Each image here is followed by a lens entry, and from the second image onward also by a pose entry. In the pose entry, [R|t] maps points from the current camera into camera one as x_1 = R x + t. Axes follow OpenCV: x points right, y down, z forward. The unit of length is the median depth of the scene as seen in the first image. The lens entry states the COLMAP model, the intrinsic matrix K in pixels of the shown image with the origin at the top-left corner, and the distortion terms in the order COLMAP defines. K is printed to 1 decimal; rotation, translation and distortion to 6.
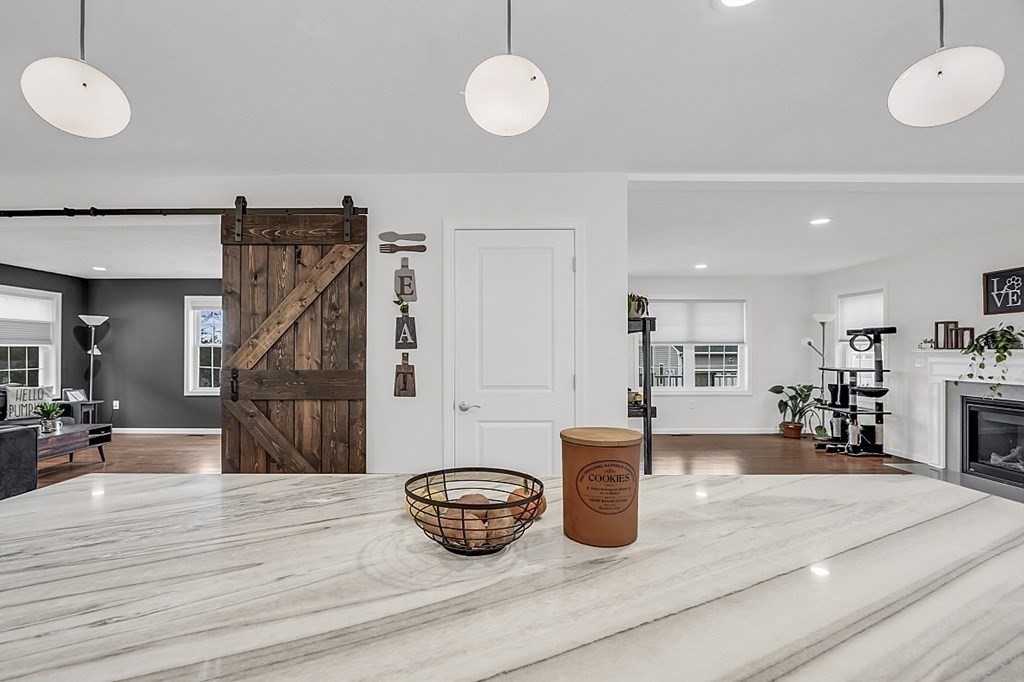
lens RADIAL K [[475.3, 0, 476.7], [0, 475.3, 348.0], [0, 0, 1]] dist [-0.001810, 0.000183]
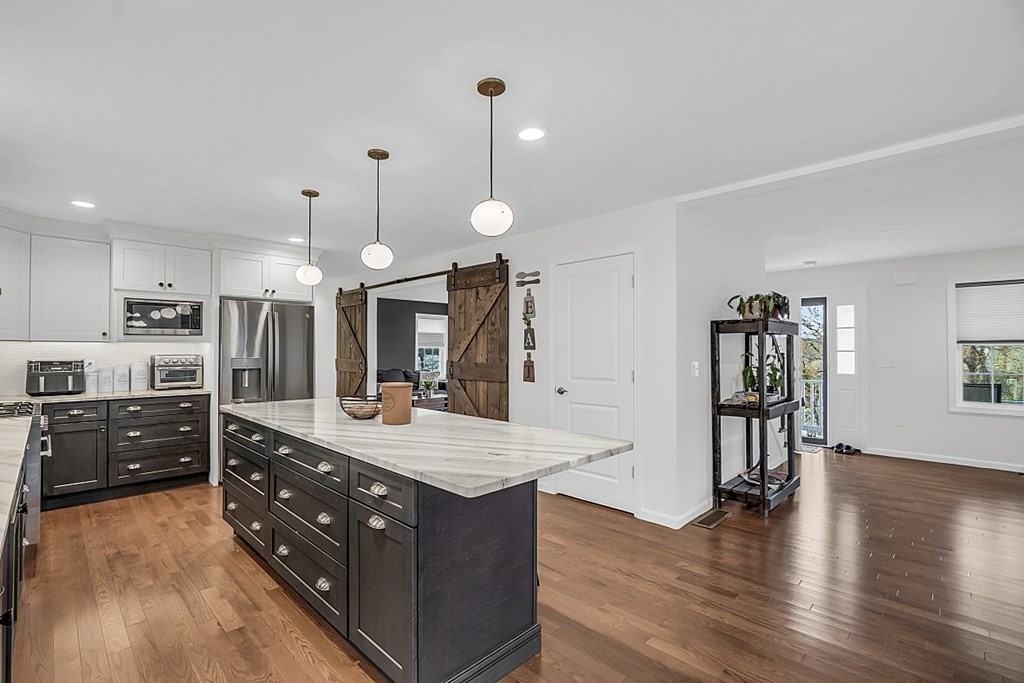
lens RADIAL K [[475.3, 0, 476.7], [0, 475.3, 348.5], [0, 0, 1]] dist [-0.001810, 0.000183]
pose [[0.690480, -0.001448, -0.723350, 0.816179], [0.000122, 0.999998, -0.001885, 0.000373], [0.723351, 0.001213, 0.690479, -0.145347]]
